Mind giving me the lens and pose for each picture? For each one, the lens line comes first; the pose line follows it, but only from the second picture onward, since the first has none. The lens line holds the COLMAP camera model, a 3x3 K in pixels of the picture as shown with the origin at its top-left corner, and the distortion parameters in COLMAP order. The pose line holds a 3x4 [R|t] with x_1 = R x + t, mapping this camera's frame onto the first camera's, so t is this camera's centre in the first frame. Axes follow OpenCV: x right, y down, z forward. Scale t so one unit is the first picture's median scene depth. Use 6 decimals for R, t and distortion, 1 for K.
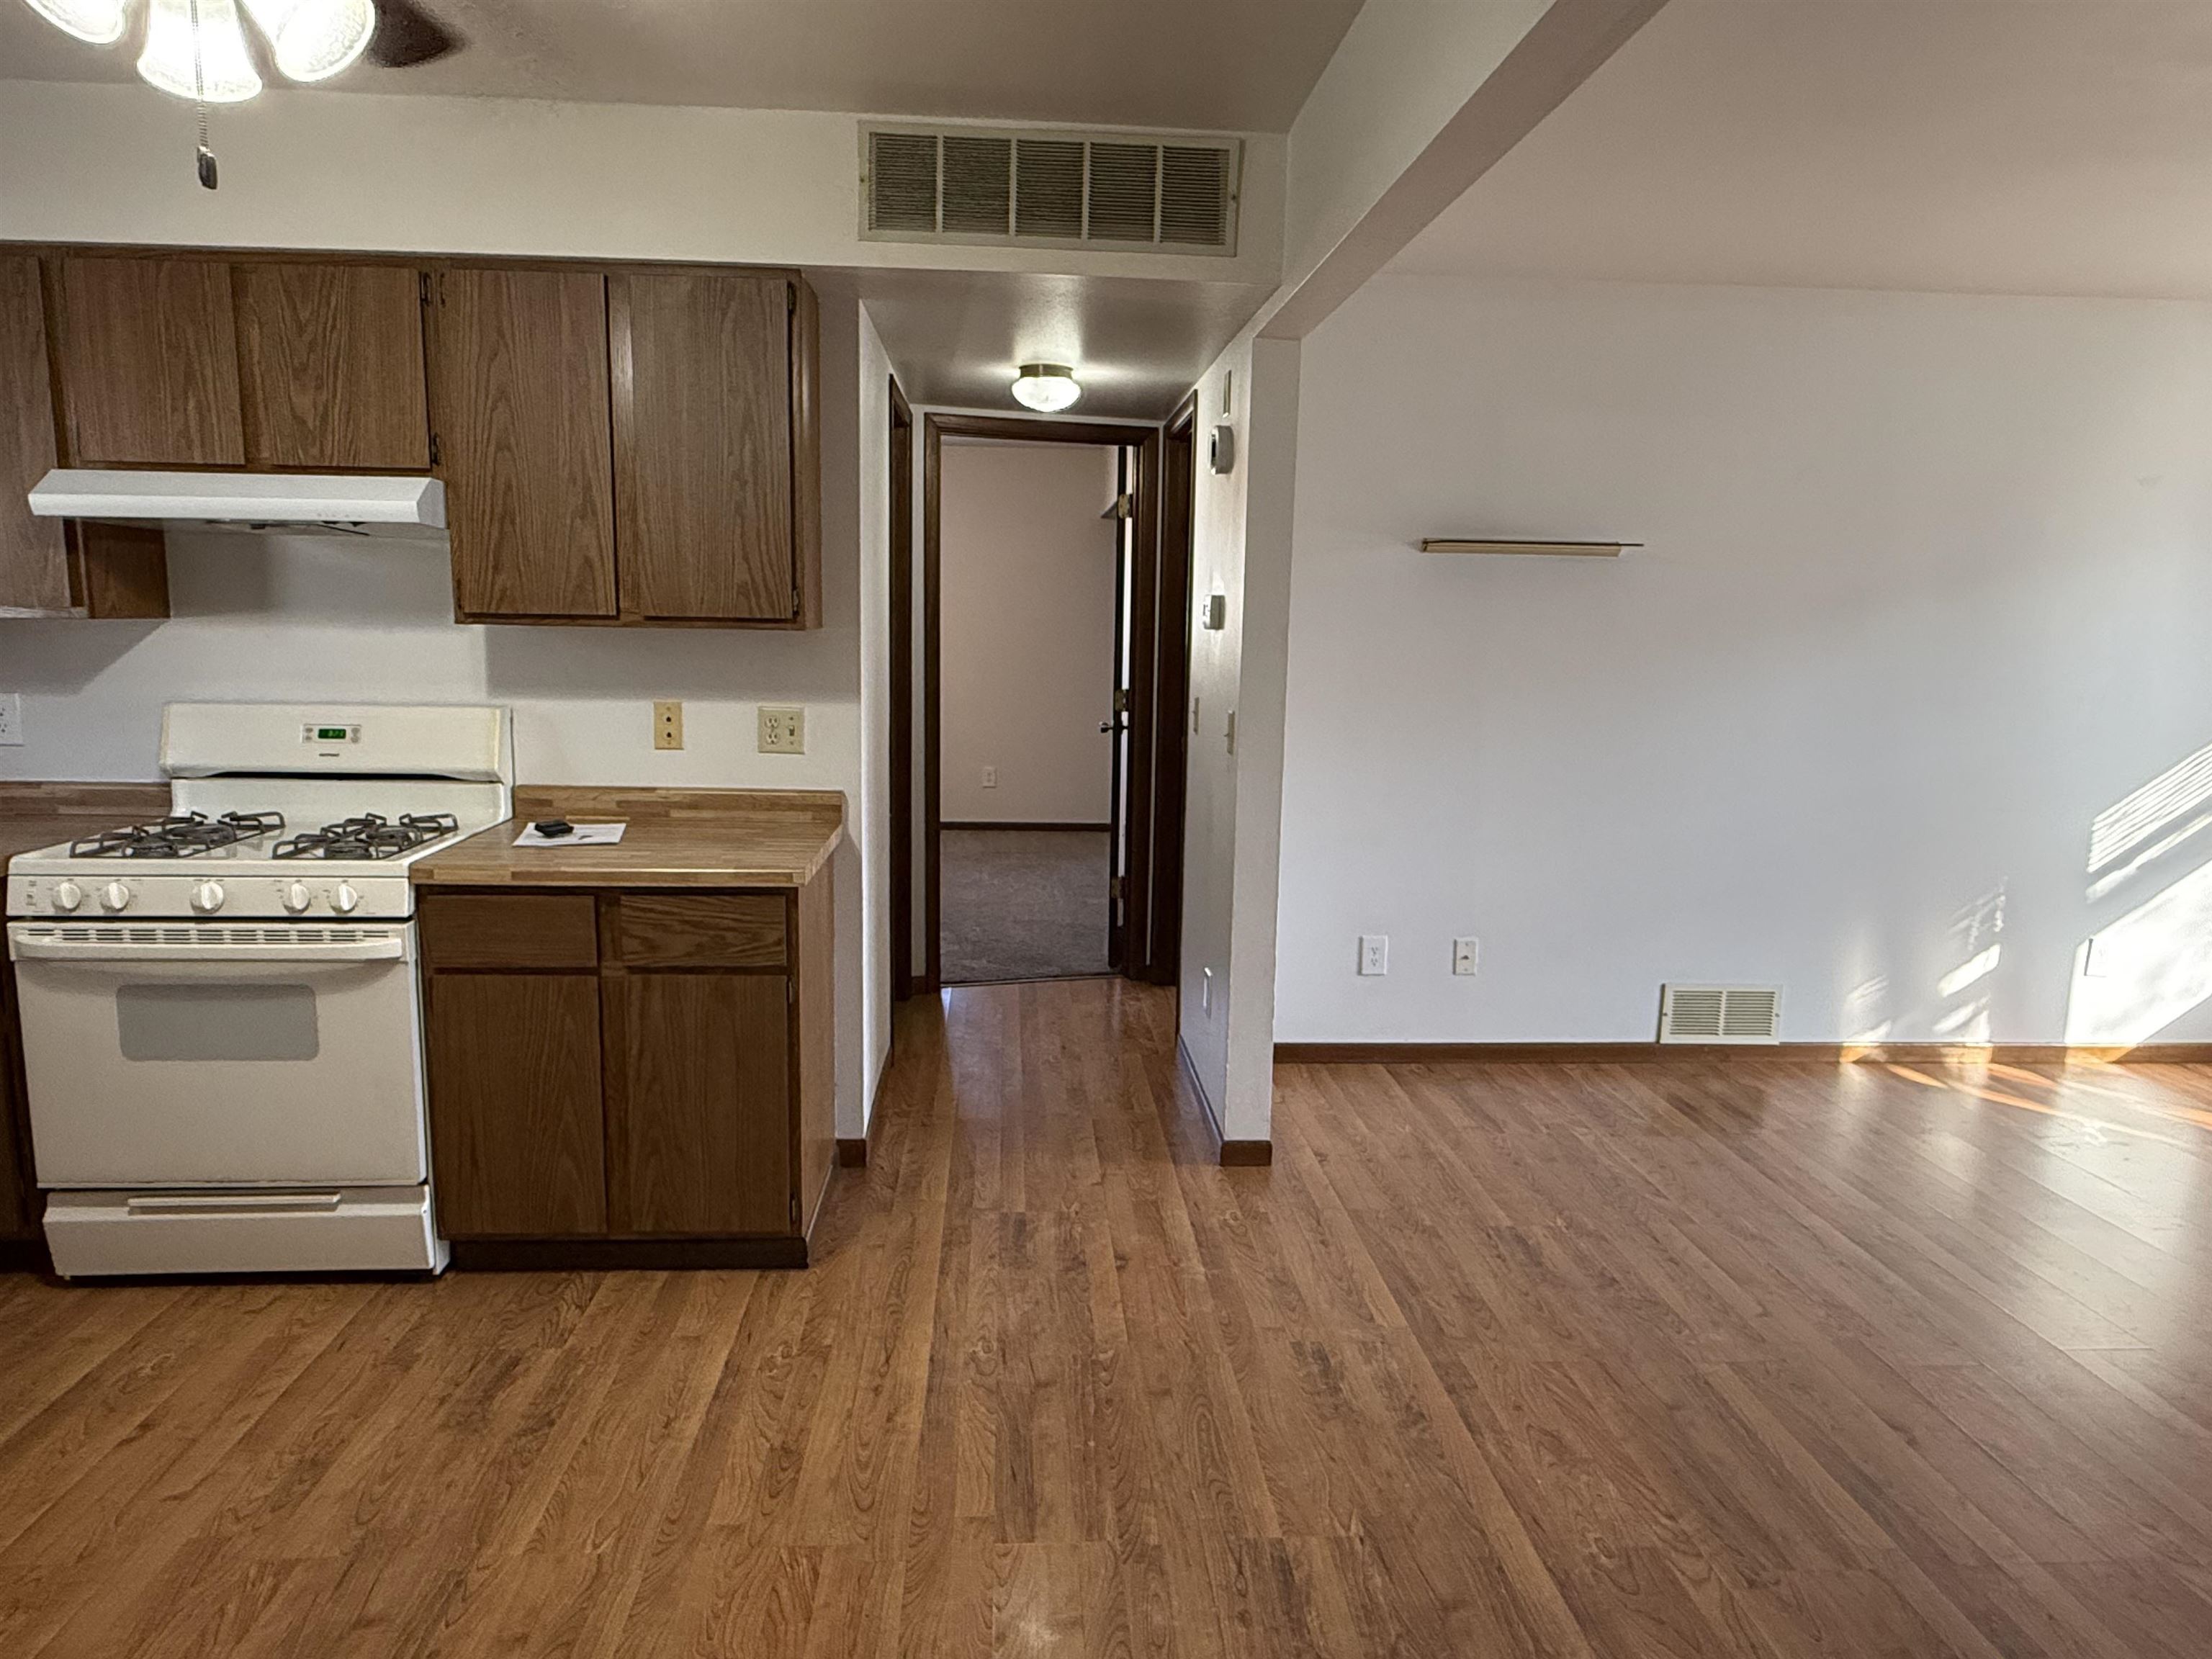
lens RADIAL K [[1403.0, 0, 1090.0], [0, 1403.0, 831.4], [0, 0, 1]] dist [0.003366, -0.004494]
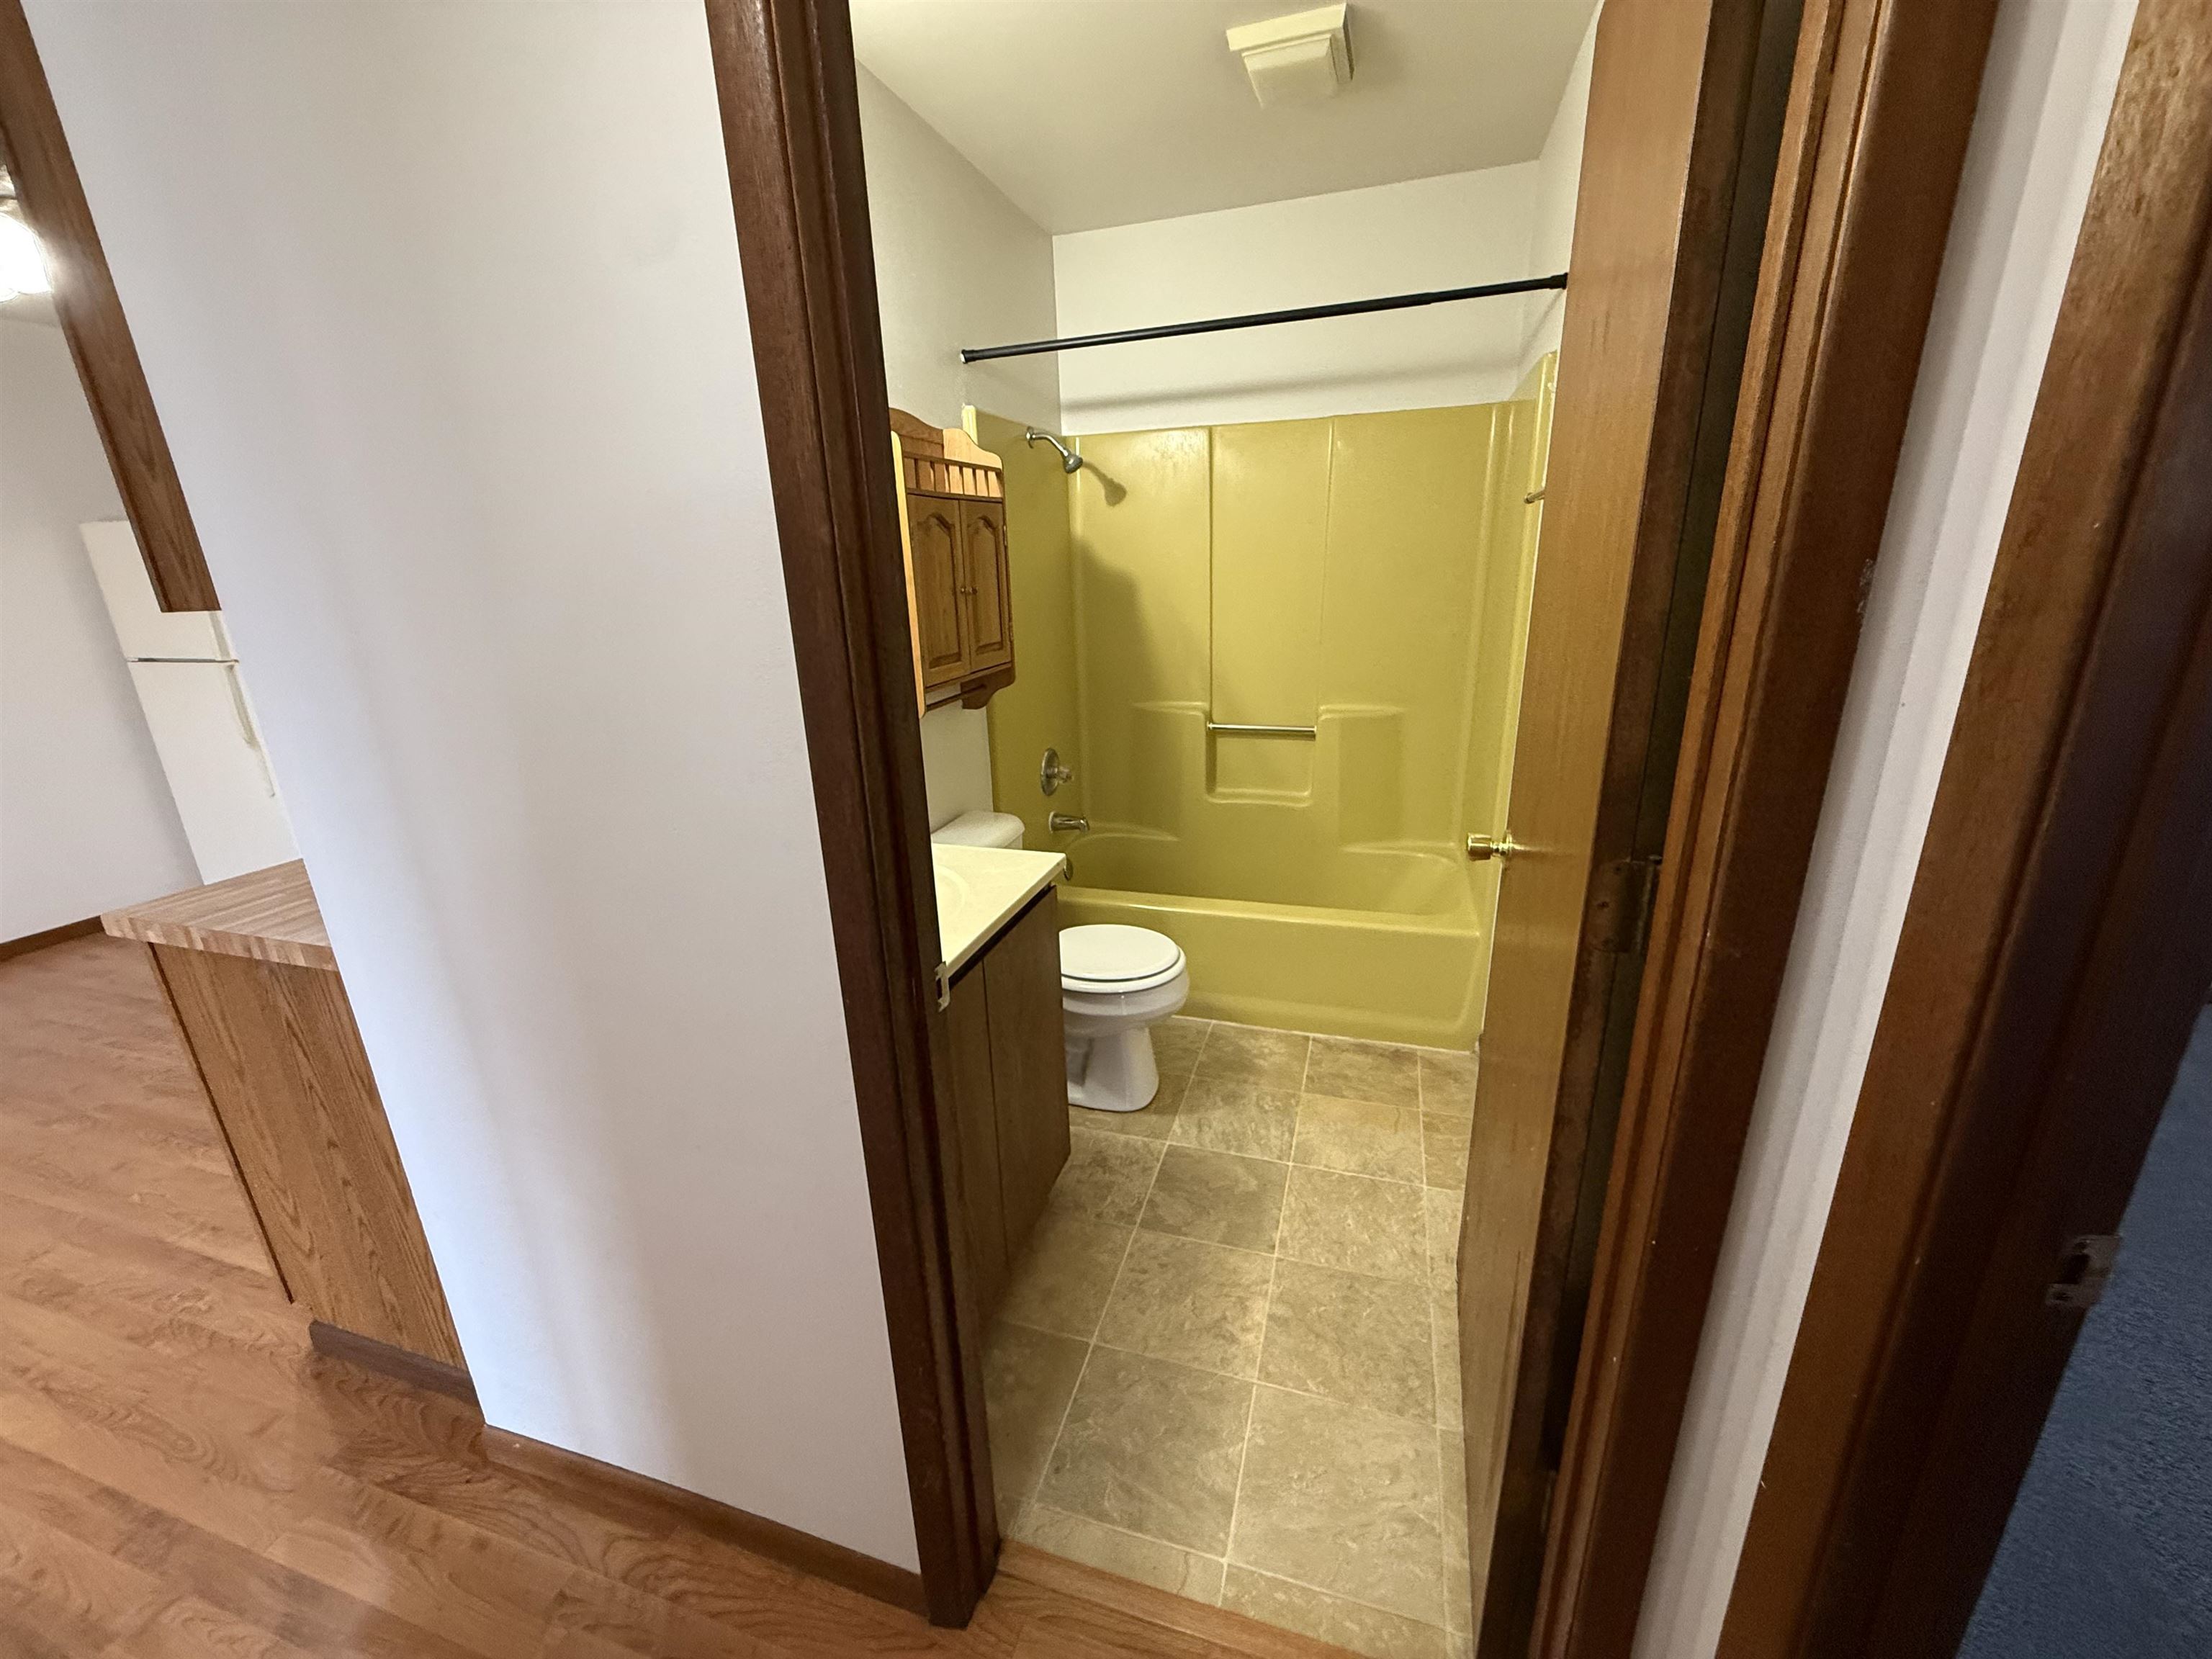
lens RADIAL K [[887.4, 0, 1106.6], [0, 887.4, 828.5], [0, 0, 1]] dist [-0.000974, -0.000287]
pose [[-0.356609, 0.267414, -0.895165, 0.026387], [-0.117119, 0.937805, 0.326809, -0.194343], [0.926884, 0.221384, -0.303110, 1.303301]]
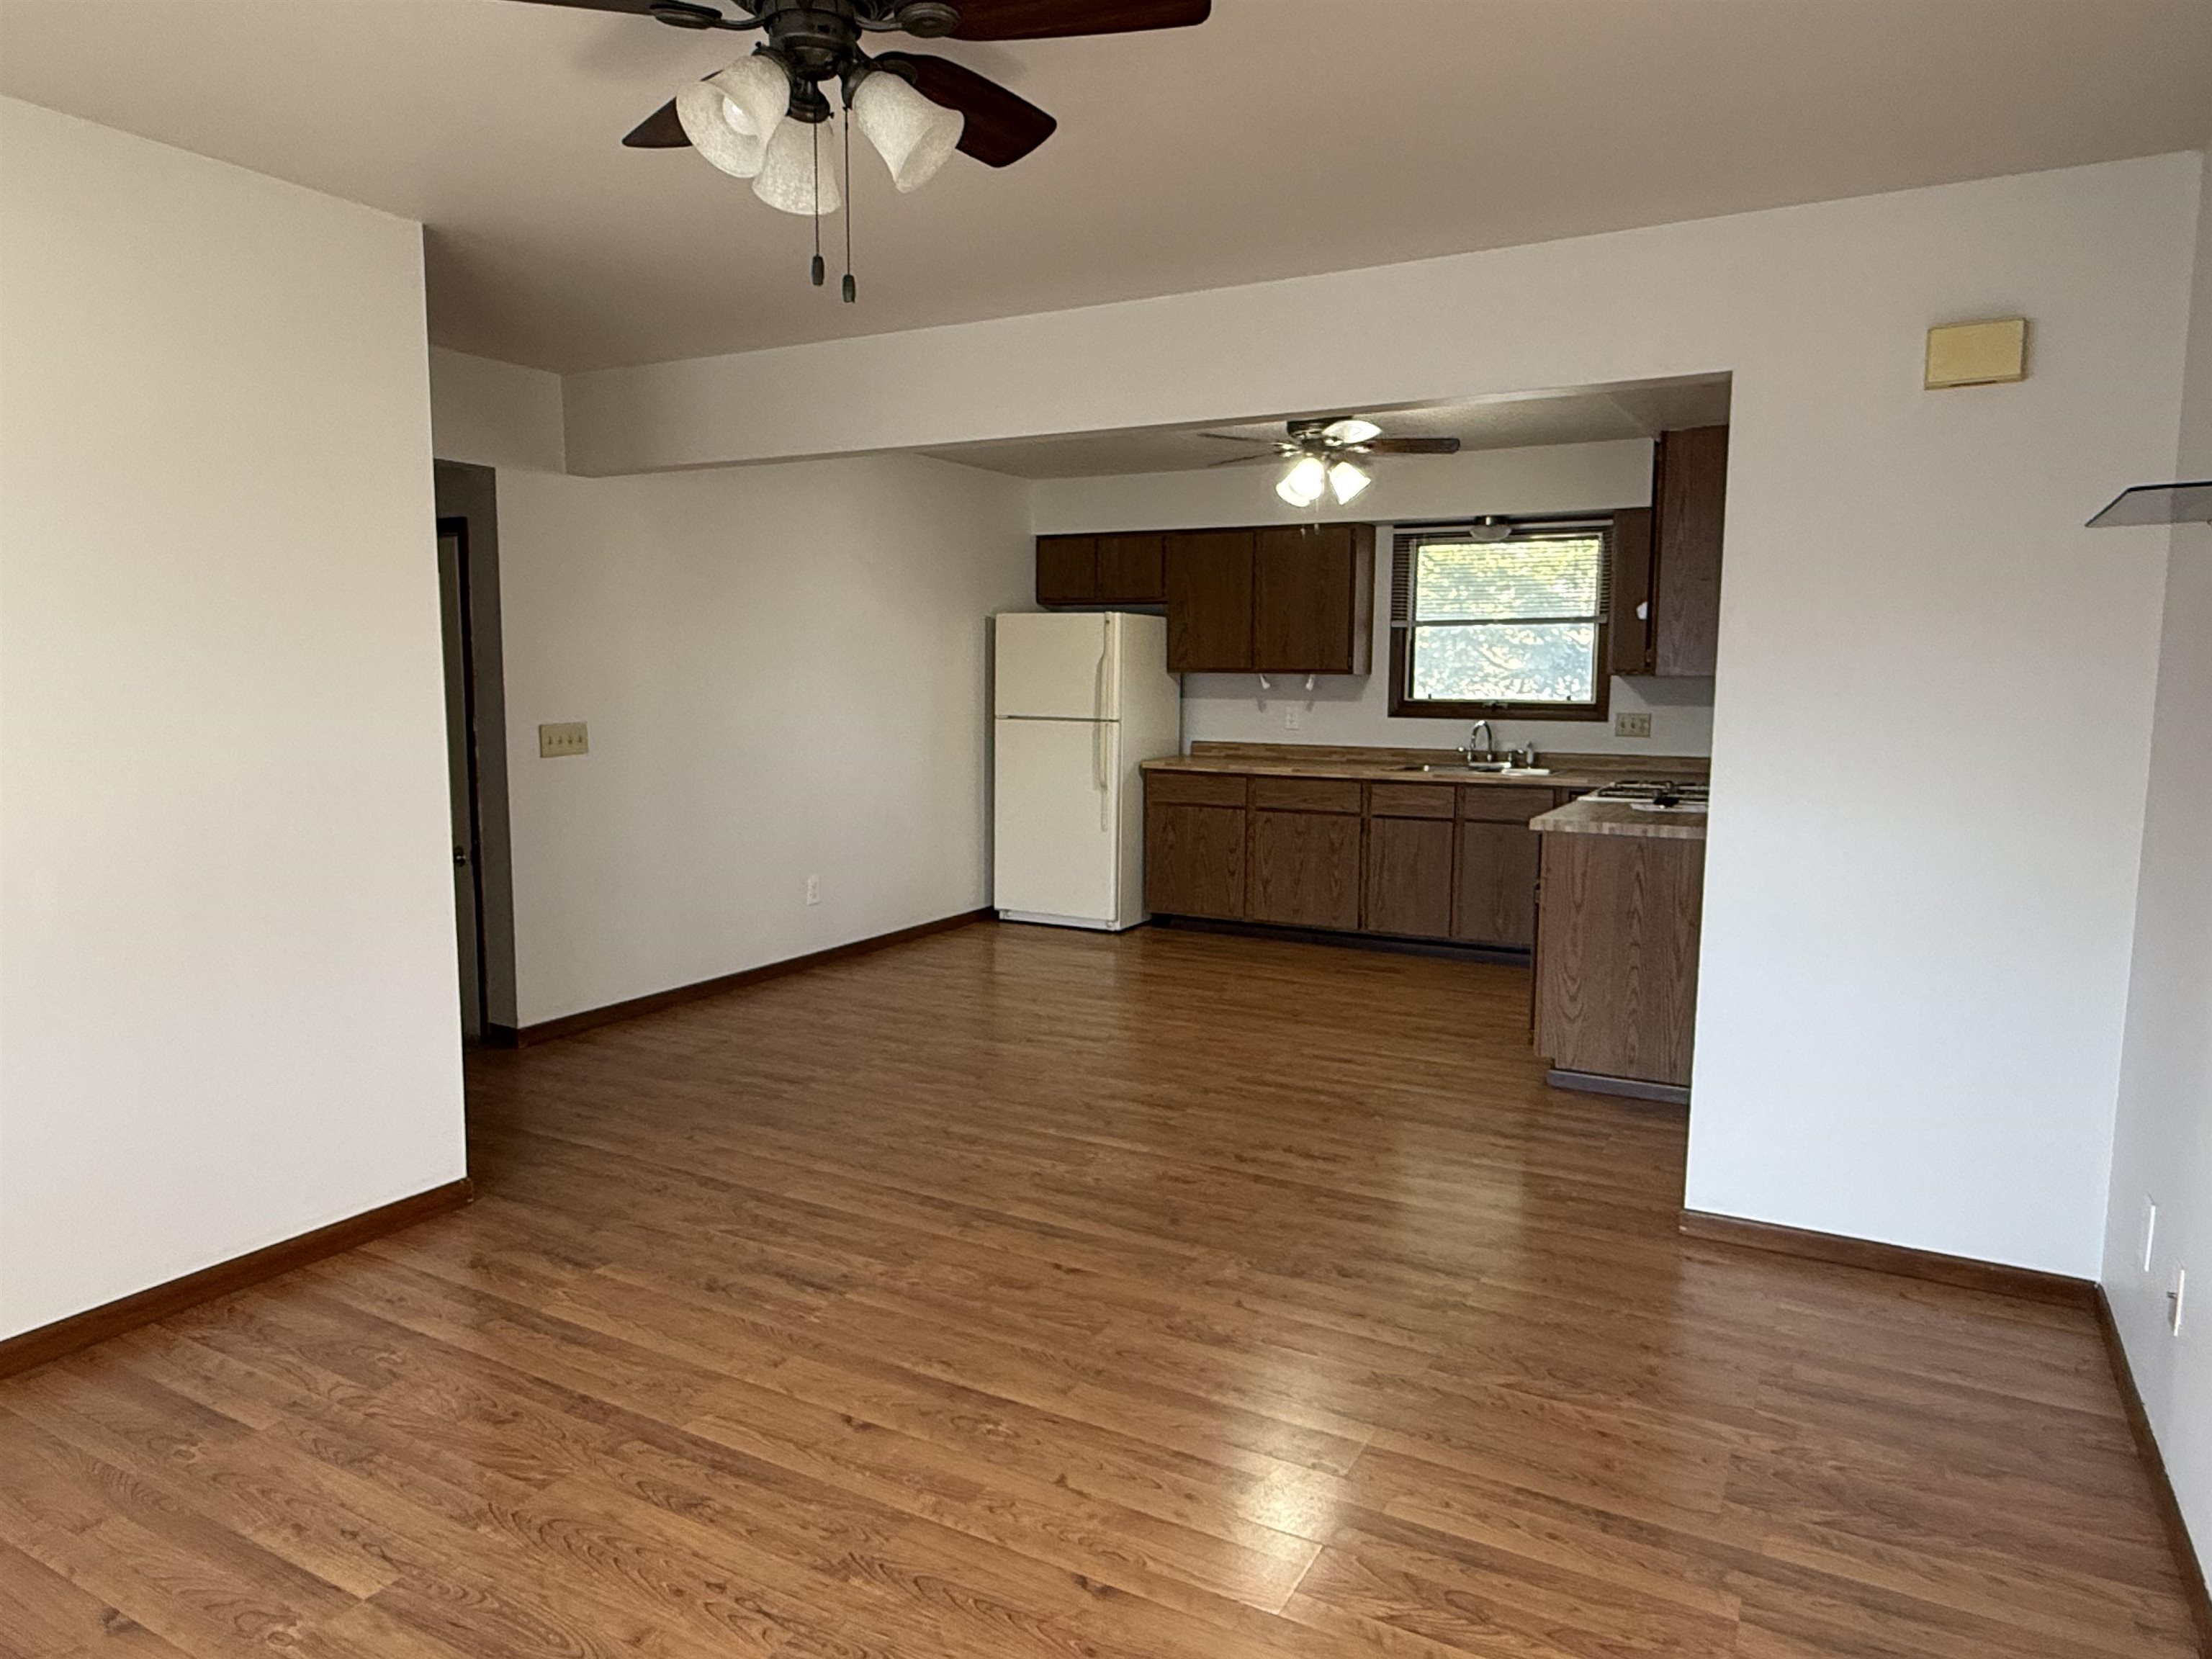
lens RADIAL K [[1403.0, 0, 1093.6], [0, 1403.0, 832.1], [0, 0, 1]] dist [0.003366, -0.004494]
pose [[-0.541886, 0.077511, -0.836870, 1.124364], [-0.142131, 0.972945, 0.182146, -0.143532], [0.828347, 0.217647, -0.516209, 1.109832]]
